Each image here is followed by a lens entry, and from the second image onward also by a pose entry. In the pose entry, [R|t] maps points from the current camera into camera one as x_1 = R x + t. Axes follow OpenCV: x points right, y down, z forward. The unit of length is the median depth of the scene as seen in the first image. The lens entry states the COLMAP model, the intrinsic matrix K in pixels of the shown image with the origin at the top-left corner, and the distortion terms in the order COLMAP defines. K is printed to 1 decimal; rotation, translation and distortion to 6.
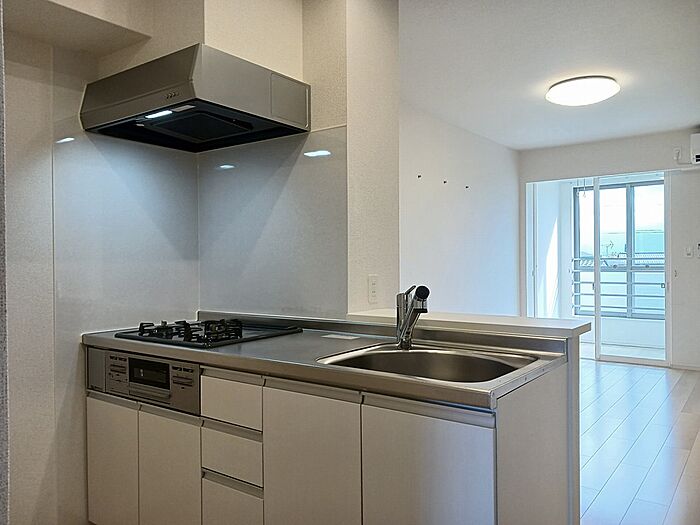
lens RADIAL K [[554.5, 0, 350.0], [0, 554.5, 262.5], [0, 0, 1]] dist [0.006062, -0.015680]
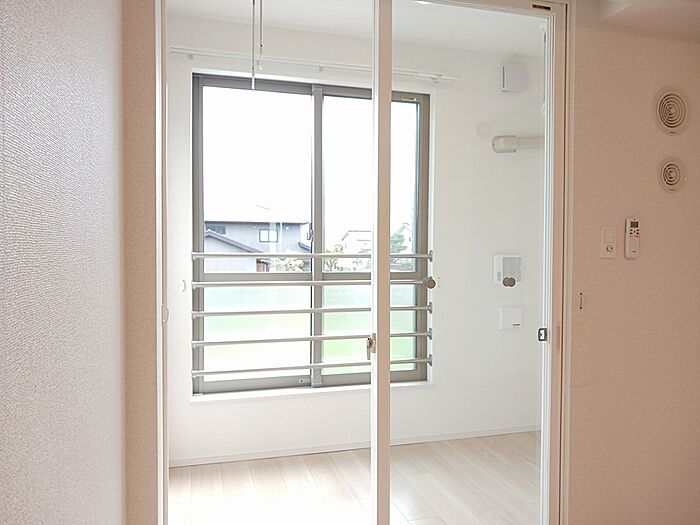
lens RADIAL K [[554.5, 0, 350.0], [0, 554.5, 262.5], [0, 0, 1]] dist [0.006062, -0.015680]
pose [[0.596892, -0.004473, 0.802309, 0.187025], [-0.001068, 0.999979, 0.006370, -0.005102], [-0.802321, -0.004659, 0.596875, 0.821237]]
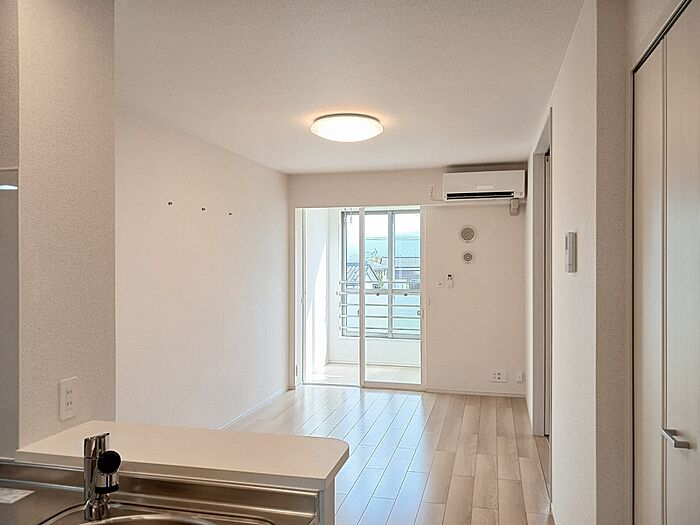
lens RADIAL K [[554.5, 0, 350.0], [0, 554.5, 262.5], [0, 0, 1]] dist [0.006062, -0.015680]
pose [[0.923134, 0.005554, 0.384439, 0.034005], [-0.003080, 0.999970, -0.007052, -0.041551], [-0.384467, 0.005326, 0.923123, 0.070034]]
